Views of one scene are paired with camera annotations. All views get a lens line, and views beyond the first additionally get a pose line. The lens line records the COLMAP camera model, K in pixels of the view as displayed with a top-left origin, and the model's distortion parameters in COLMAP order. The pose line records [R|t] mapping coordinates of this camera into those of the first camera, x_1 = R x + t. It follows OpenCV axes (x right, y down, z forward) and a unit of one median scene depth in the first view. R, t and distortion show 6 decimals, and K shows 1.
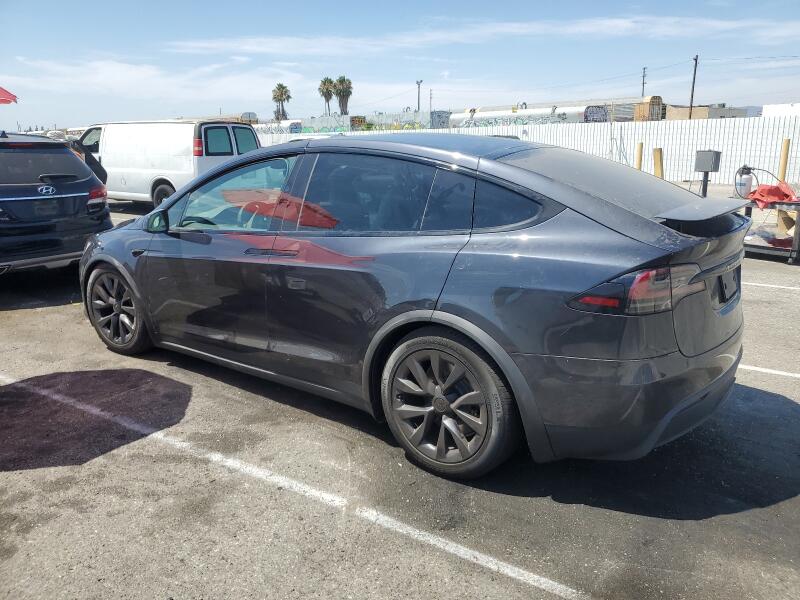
lens RADIAL K [[627.5, 0, 400.0], [0, 627.5, 300.0], [0, 0, 1]] dist [0.006343, 0.016307]
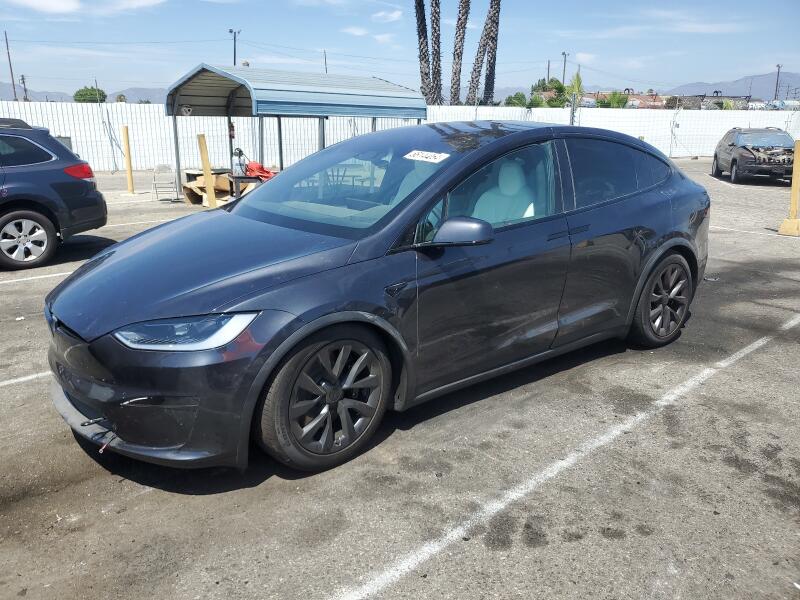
lens RADIAL K [[627.5, 0, 400.0], [0, 627.5, 300.0], [0, 0, 1]] dist [0.006343, 0.016307]
pose [[0.246618, -0.253901, 0.935261, -0.979166], [0.230183, 0.952799, 0.197965, -0.182299], [-0.941379, 0.166460, 0.293421, 0.735774]]
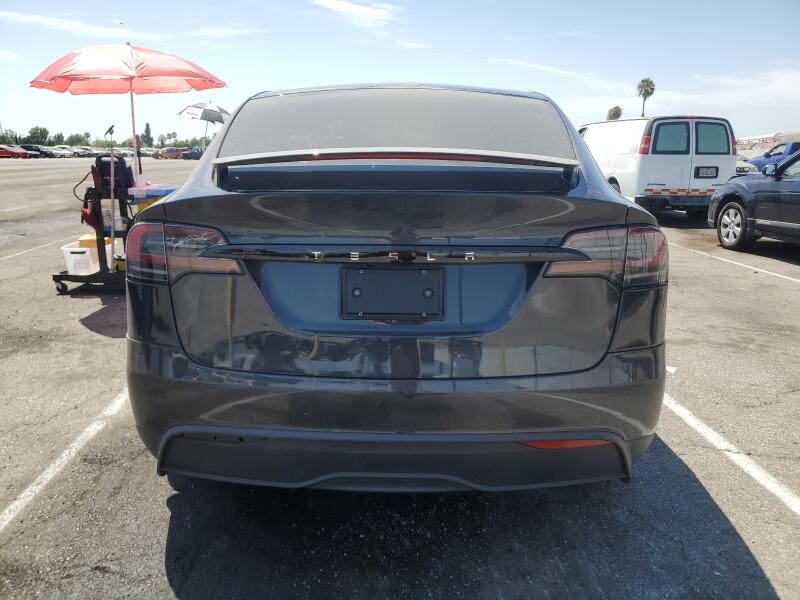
lens RADIAL K [[627.5, 0, 400.0], [0, 627.5, 300.0], [0, 0, 1]] dist [0.006343, 0.016307]
pose [[0.582171, 0.193932, -0.789599, 0.631688], [-0.210003, 0.974051, 0.084400, -0.047579], [0.785478, 0.116683, 0.607791, 0.418277]]
